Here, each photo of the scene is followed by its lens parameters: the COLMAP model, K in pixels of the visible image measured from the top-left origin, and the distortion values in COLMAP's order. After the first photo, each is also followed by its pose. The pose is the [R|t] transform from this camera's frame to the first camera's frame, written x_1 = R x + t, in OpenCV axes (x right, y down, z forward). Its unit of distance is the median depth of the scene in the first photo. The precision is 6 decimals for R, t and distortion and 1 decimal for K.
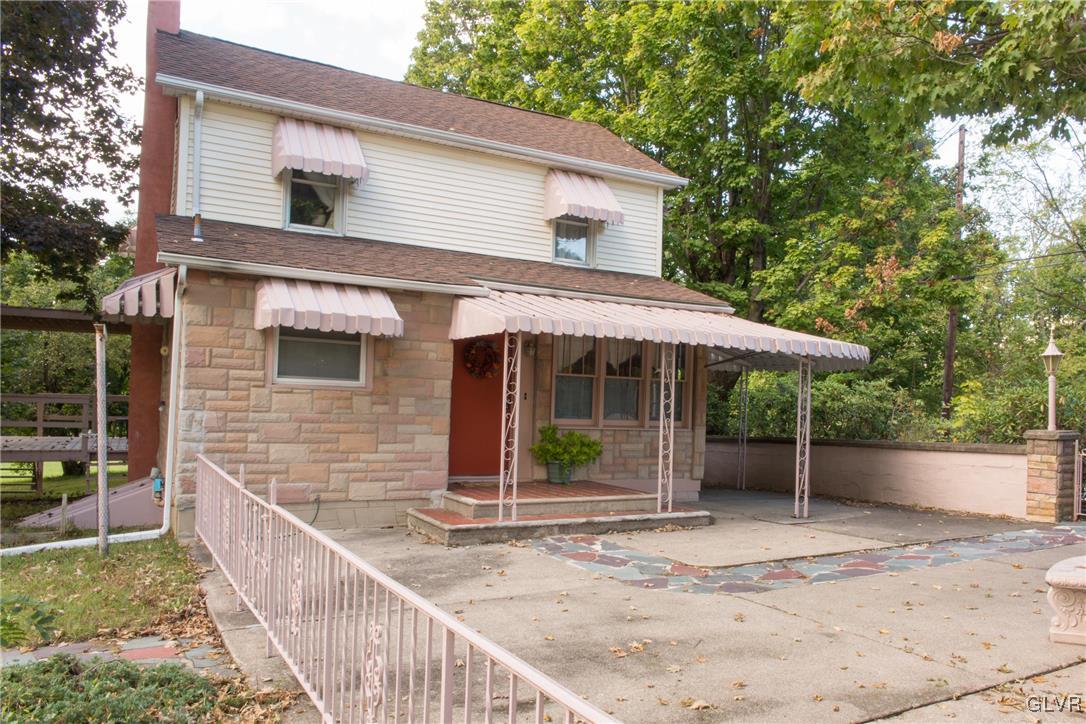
lens RADIAL K [[728.8, 0, 542.6], [0, 728.8, 356.1], [0, 0, 1]] dist [-0.002124, -0.001697]
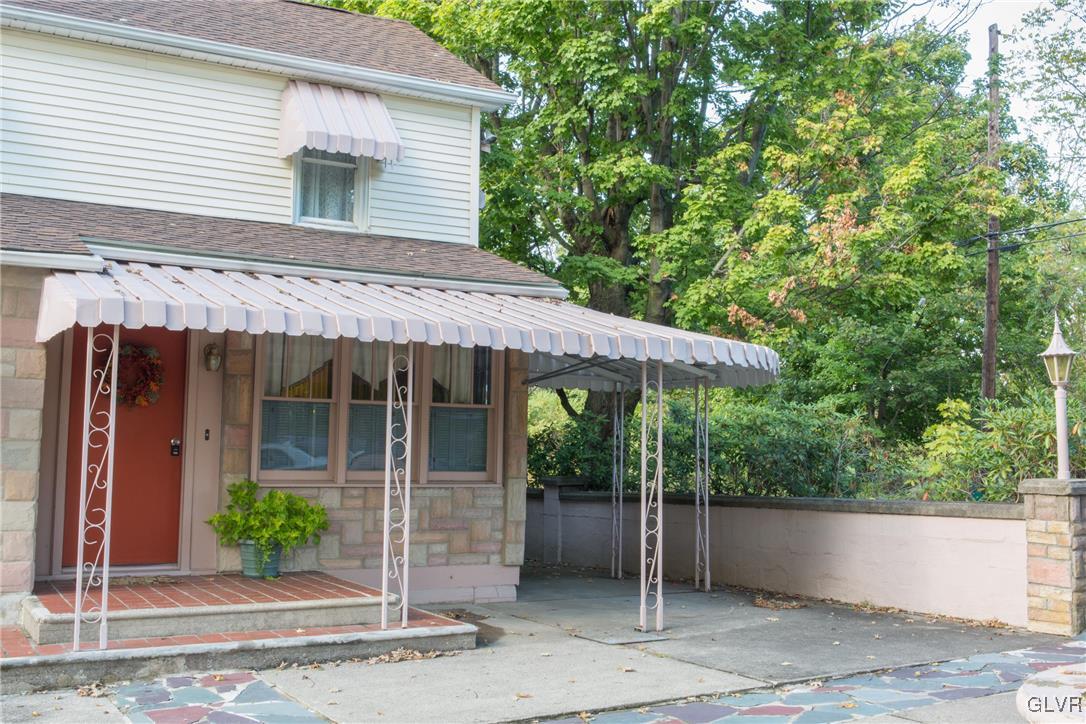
lens RADIAL K [[964.3, 0, 543.8], [0, 964.3, 329.1], [0, 0, 1]] dist [-0.015560, 0.007141]
pose [[0.999735, -0.016132, -0.016448, 0.259519], [0.015224, 0.998431, -0.053880, 0.013138], [0.017291, 0.053615, 0.998412, 0.174700]]
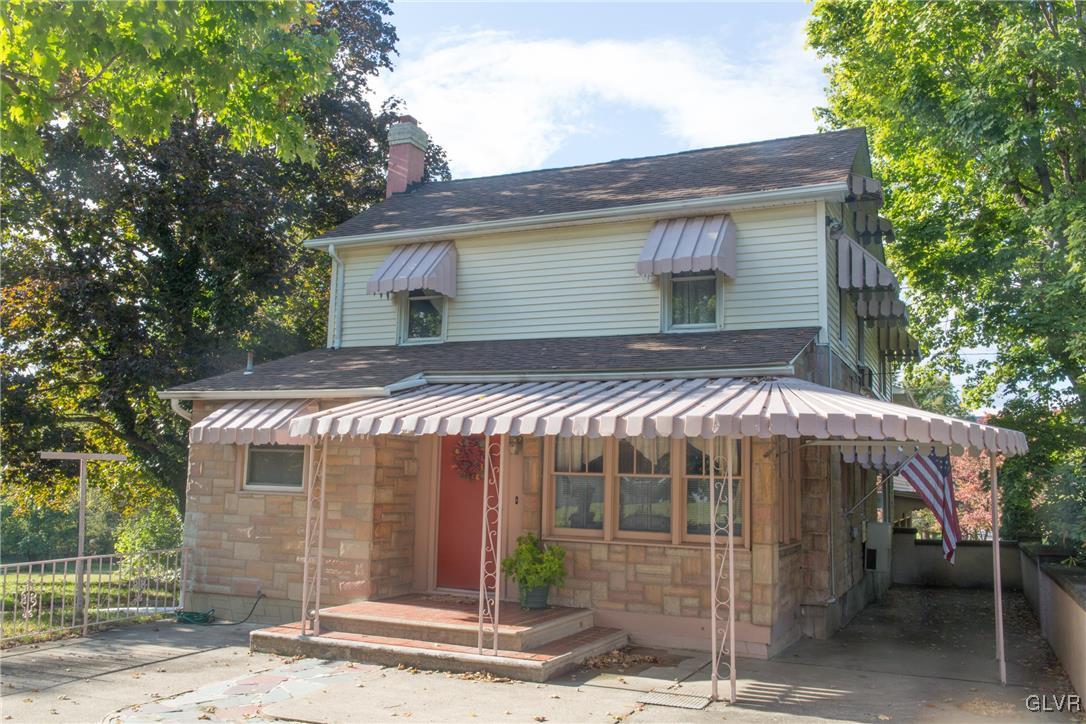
lens RADIAL K [[793.9, 0, 543.0], [0, 793.9, 362.0], [0, 0, 1]] dist [-0.007731, -0.002162]
pose [[0.676697, -0.126546, -0.725305, 0.645184], [0.042673, 0.990204, -0.132950, 0.017373], [0.735024, 0.059016, 0.675468, 0.348498]]
